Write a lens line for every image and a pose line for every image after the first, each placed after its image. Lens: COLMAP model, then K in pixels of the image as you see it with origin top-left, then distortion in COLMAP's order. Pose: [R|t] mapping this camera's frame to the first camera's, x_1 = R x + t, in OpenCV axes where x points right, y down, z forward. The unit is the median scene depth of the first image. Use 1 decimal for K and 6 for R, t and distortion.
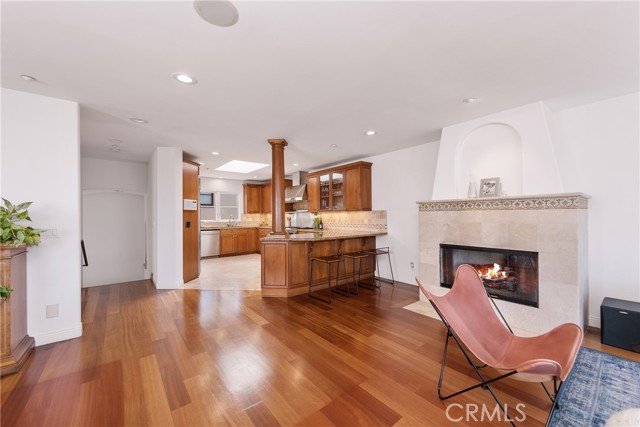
lens RADIAL K [[258.5, 0, 325.4], [0, 258.5, 214.1], [0, 0, 1]] dist [0.007369, -0.003239]
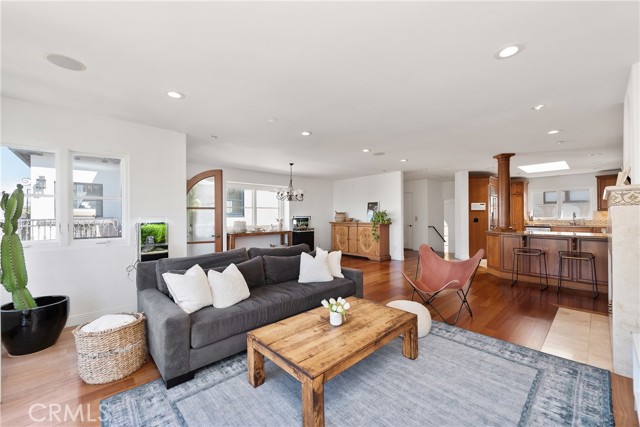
lens RADIAL K [[258.5, 0, 314.7], [0, 258.5, 214.4], [0, 0, 1]] dist [0.007369, -0.003239]
pose [[0.070053, 0.000677, -0.997543, 0.774326], [0.007869, 0.999968, 0.001231, -0.000818], [0.997512, -0.007936, 0.070046, -0.000060]]
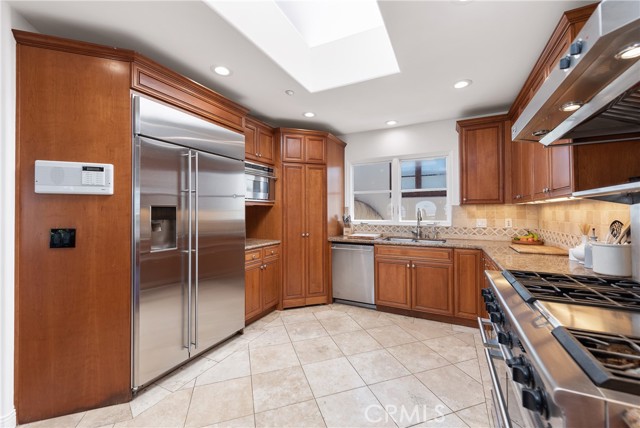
lens RADIAL K [[258.5, 0, 311.8], [0, 258.5, 210.4], [0, 0, 1]] dist [0.007369, -0.003239]
pose [[0.409616, 0.000918, -0.912257, -0.091133], [0.003532, 0.999990, 0.002592, 0.004279], [0.912251, -0.004284, 0.409609, 1.046639]]
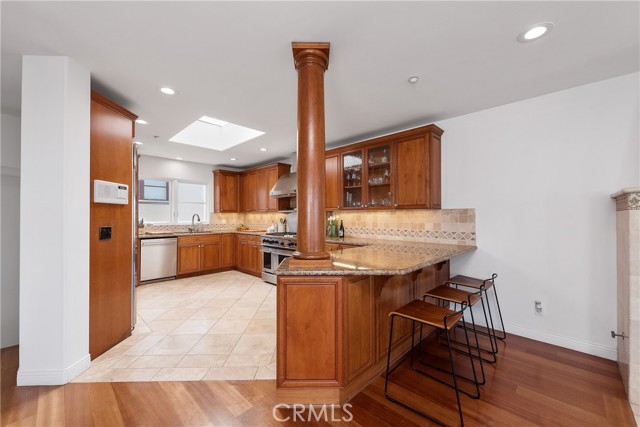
lens RADIAL K [[258.5, 0, 328.0], [0, 258.5, 216.8], [0, 0, 1]] dist [0.007369, -0.003239]
pose [[0.991317, 0.006785, 0.131320, -0.161235], [-0.007698, 0.999950, 0.006443, 0.002869], [-0.131270, -0.007398, 0.991319, 0.416720]]
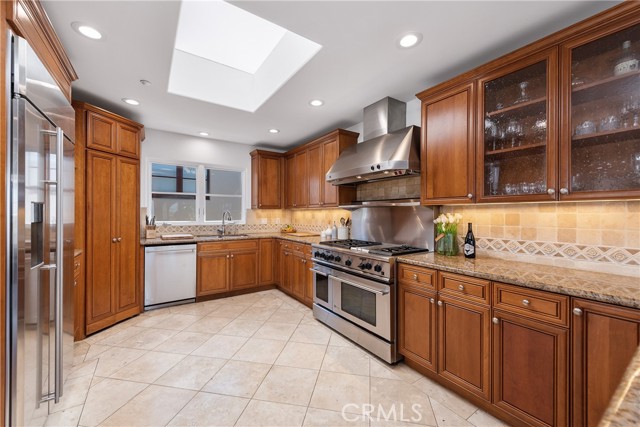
lens RADIAL K [[258.5, 0, 329.4], [0, 258.5, 215.3], [0, 0, 1]] dist [0.007369, -0.003239]
pose [[0.998213, 0.012237, -0.058484, -0.204329], [-0.011682, 0.999884, 0.009821, 0.005081], [0.058598, -0.009120, 0.998240, 0.782451]]
